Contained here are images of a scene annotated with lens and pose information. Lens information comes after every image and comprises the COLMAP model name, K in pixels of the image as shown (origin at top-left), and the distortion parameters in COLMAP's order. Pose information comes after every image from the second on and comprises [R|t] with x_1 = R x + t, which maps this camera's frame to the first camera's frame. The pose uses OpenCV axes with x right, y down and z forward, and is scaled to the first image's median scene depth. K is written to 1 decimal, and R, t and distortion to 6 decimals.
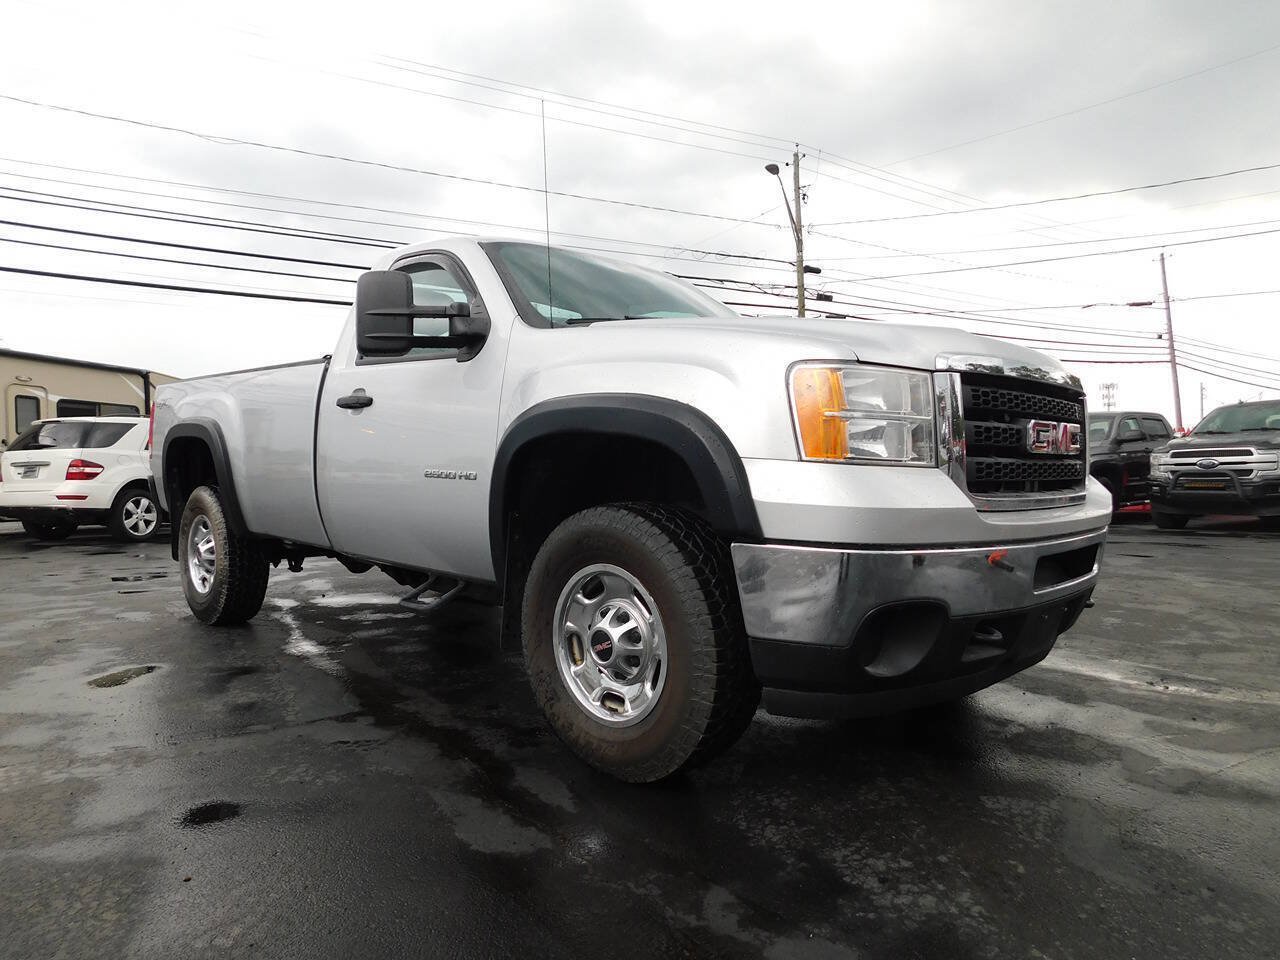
lens RADIAL K [[857.7, 0, 635.9], [0, 857.7, 483.6], [0, 0, 1]] dist [-0.077429, 0.069923]
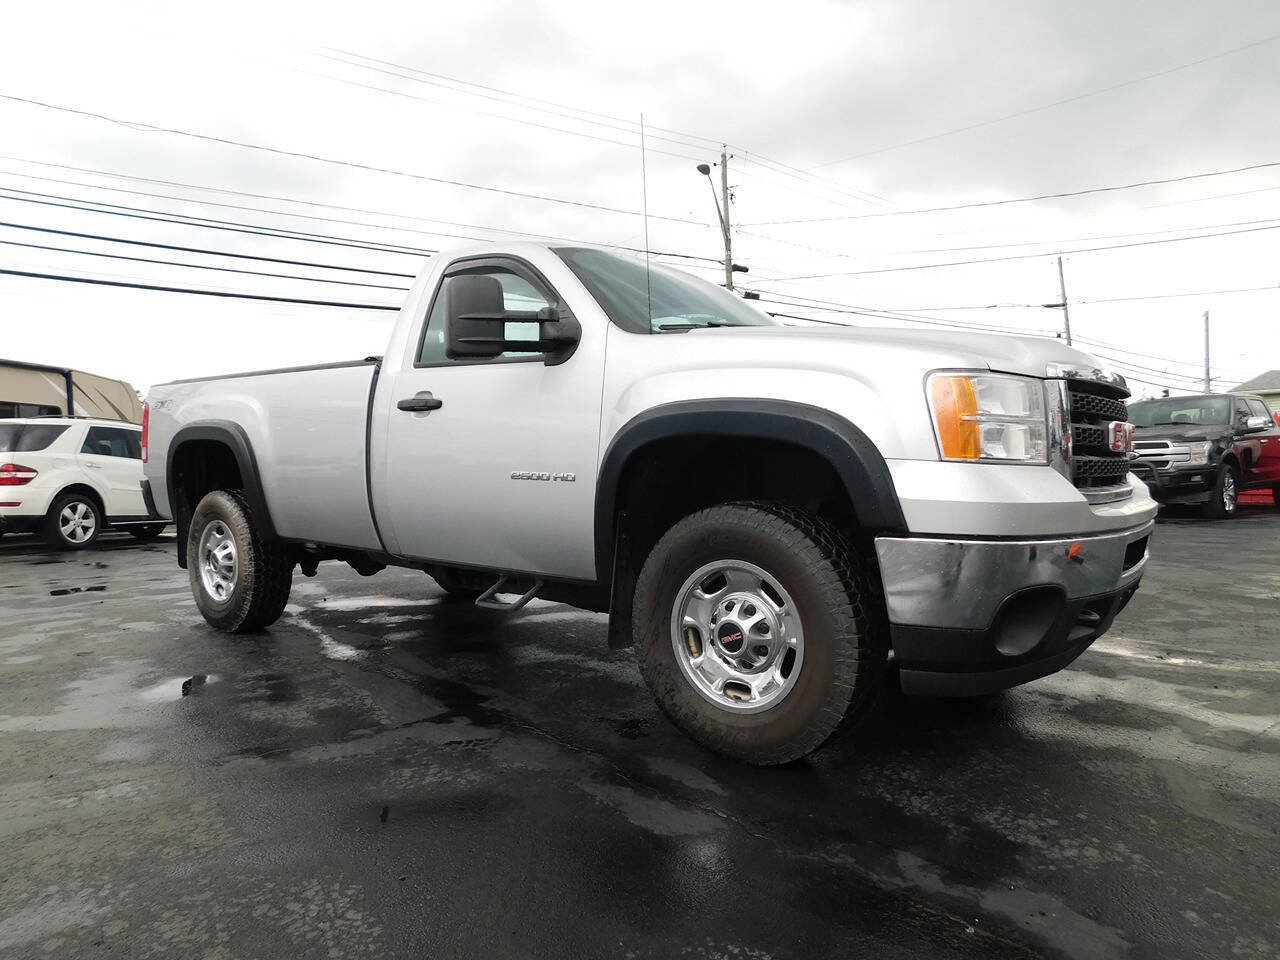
lens RADIAL K [[857.7, 0, 635.9], [0, 857.7, 483.6], [0, 0, 1]] dist [-0.077429, 0.069923]
pose [[0.994610, -0.013643, 0.102787, -0.209913], [0.013204, 0.999901, 0.004956, -0.005530], [-0.102845, -0.003572, 0.994691, -0.028629]]
